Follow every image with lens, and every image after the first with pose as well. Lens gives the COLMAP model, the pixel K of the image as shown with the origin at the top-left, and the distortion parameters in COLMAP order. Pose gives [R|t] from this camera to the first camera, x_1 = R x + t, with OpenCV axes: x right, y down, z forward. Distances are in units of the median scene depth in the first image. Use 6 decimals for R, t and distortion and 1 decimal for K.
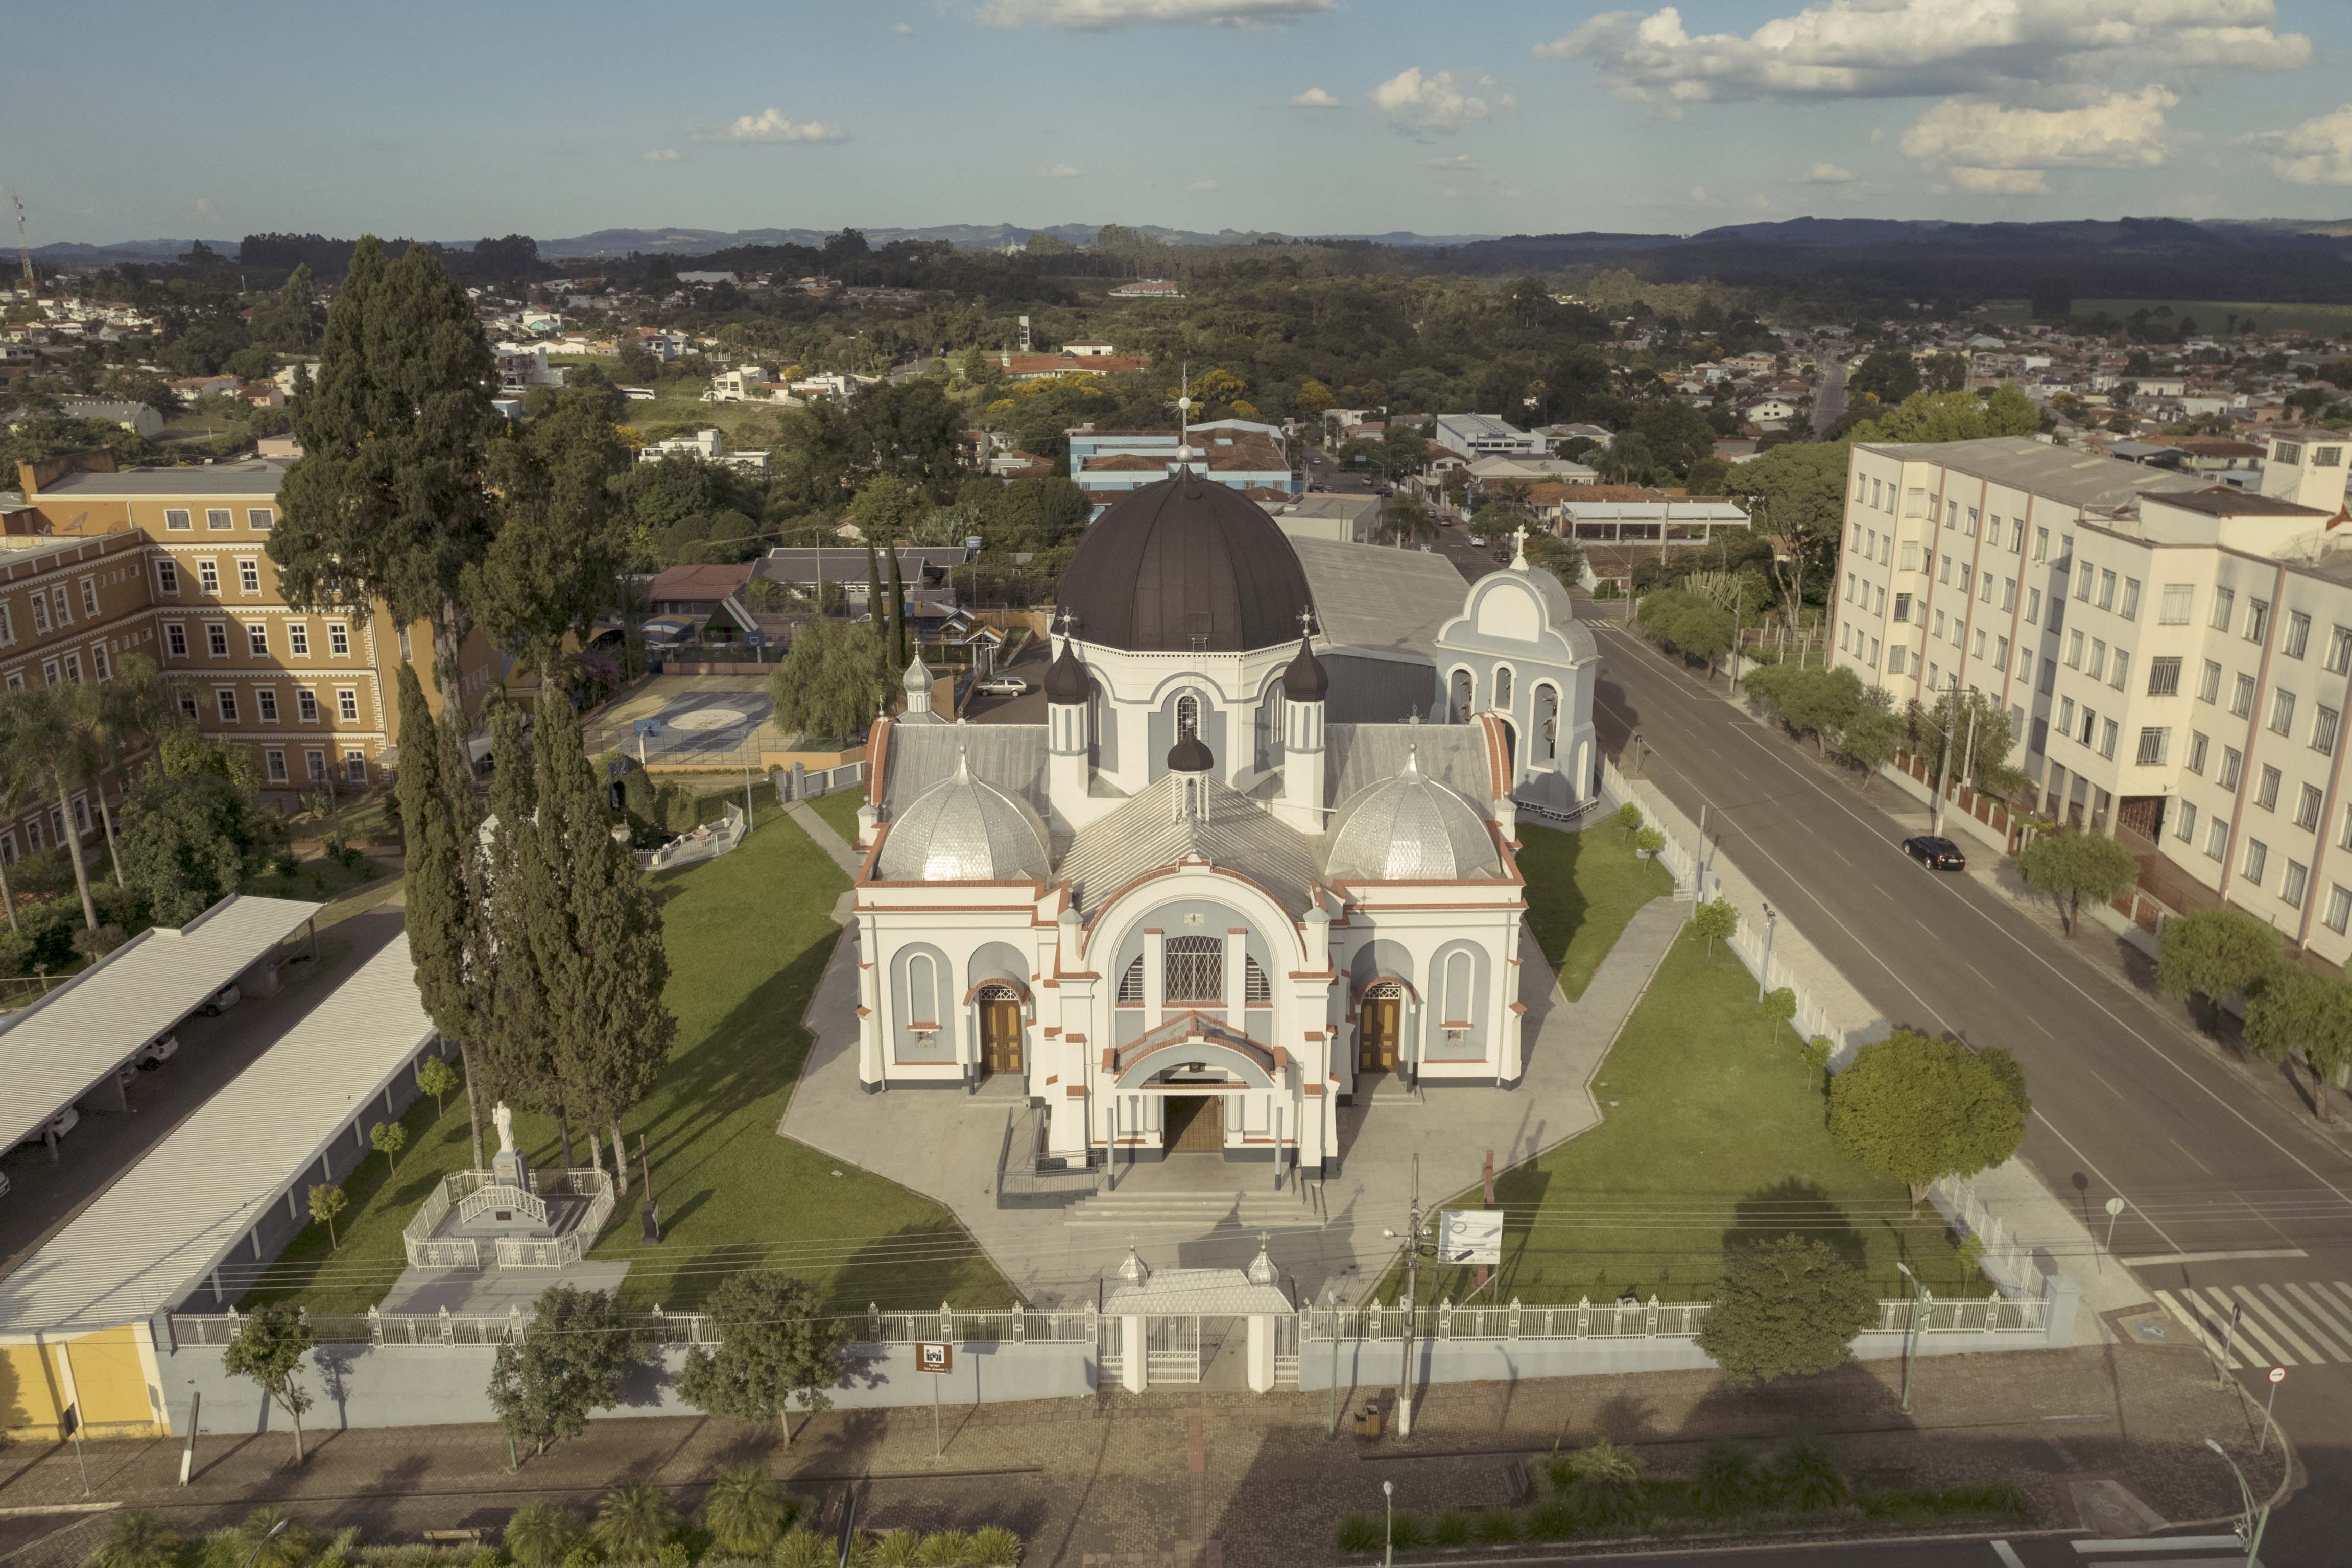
lens RADIAL K [[1784.7, 0, 1176.0], [0, 1784.7, 784.0], [0, 0, 1]] dist [-0.072378, 0.055372]
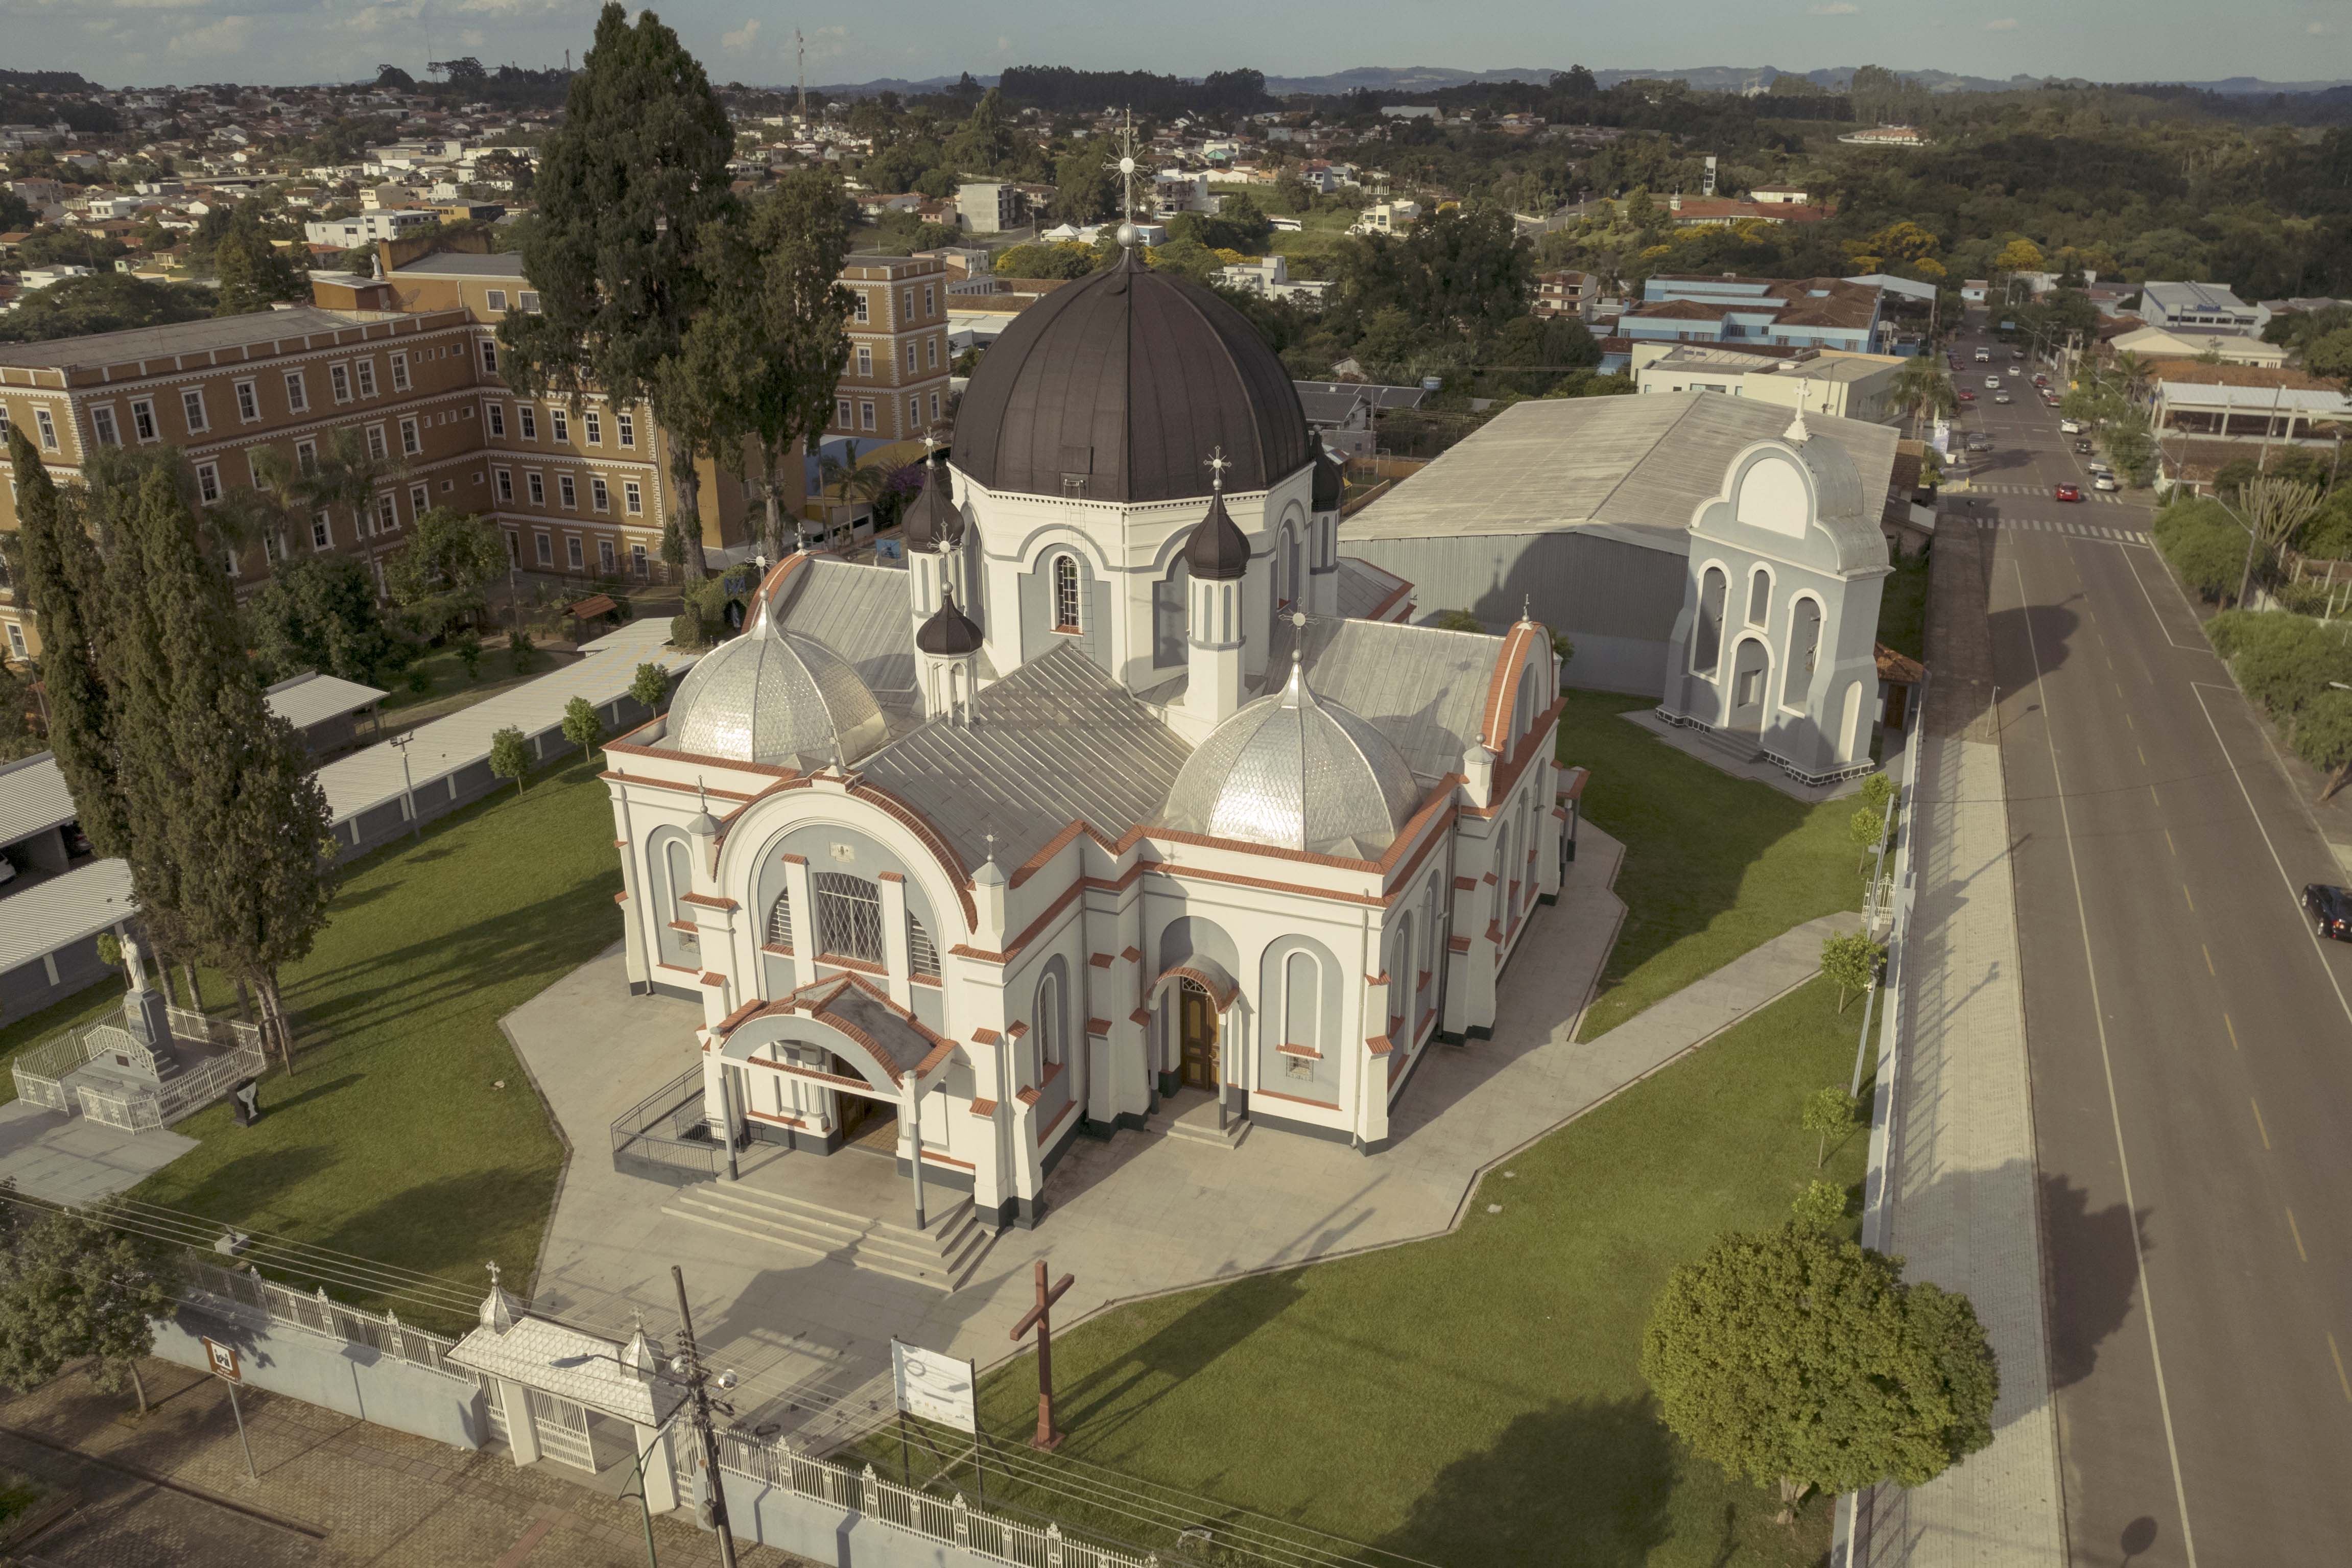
lens RADIAL K [[1784.7, 0, 1176.0], [0, 1784.7, 784.0], [0, 0, 1]] dist [-0.072378, 0.055372]
pose [[0.922966, 0.139939, -0.358539, 0.219139], [-0.110458, 0.988680, 0.101541, -0.023317], [0.368690, -0.054116, 0.927976, 0.201574]]
